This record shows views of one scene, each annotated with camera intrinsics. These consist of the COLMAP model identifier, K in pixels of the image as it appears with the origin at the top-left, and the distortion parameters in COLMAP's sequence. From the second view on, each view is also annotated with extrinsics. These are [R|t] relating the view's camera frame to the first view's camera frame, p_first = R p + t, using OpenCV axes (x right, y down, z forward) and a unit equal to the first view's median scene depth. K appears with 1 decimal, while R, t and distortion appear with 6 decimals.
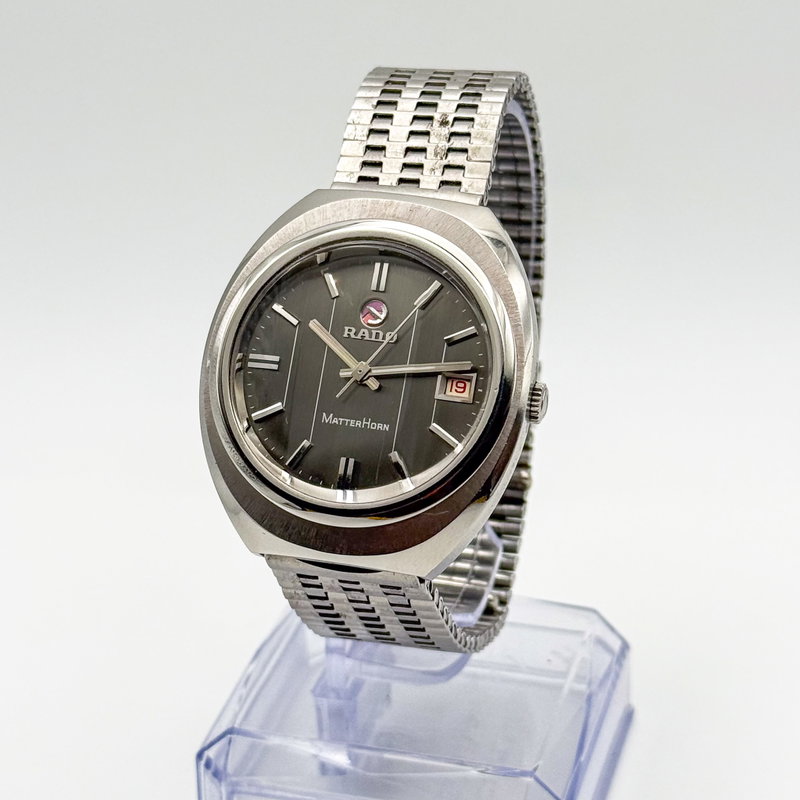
lens RADIAL K [[2189.7, 0, 397.4], [0, 2189.7, 386.2], [0, 0, 1]] dist [0.366130, -0.004281]
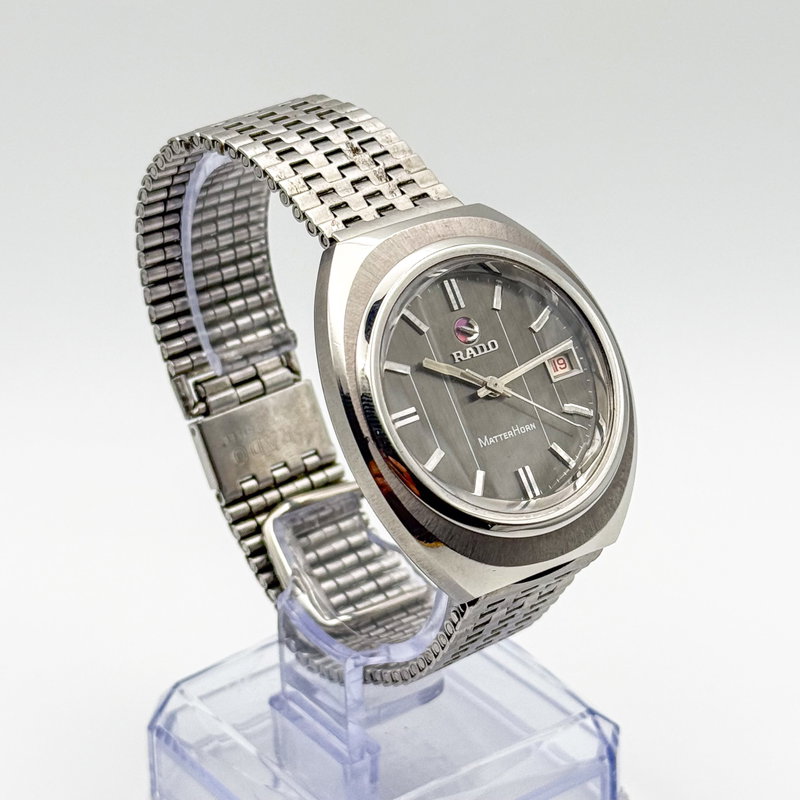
lens RADIAL K [[2189.7, 0, 397.4], [0, 2189.7, 386.2], [0, 0, 1]] dist [0.366130, -0.004281]
pose [[0.624134, -0.352254, 0.697405, -0.733139], [0.364818, 0.920712, 0.138555, -0.159095], [-0.690916, 0.167949, 0.703156, 0.314726]]
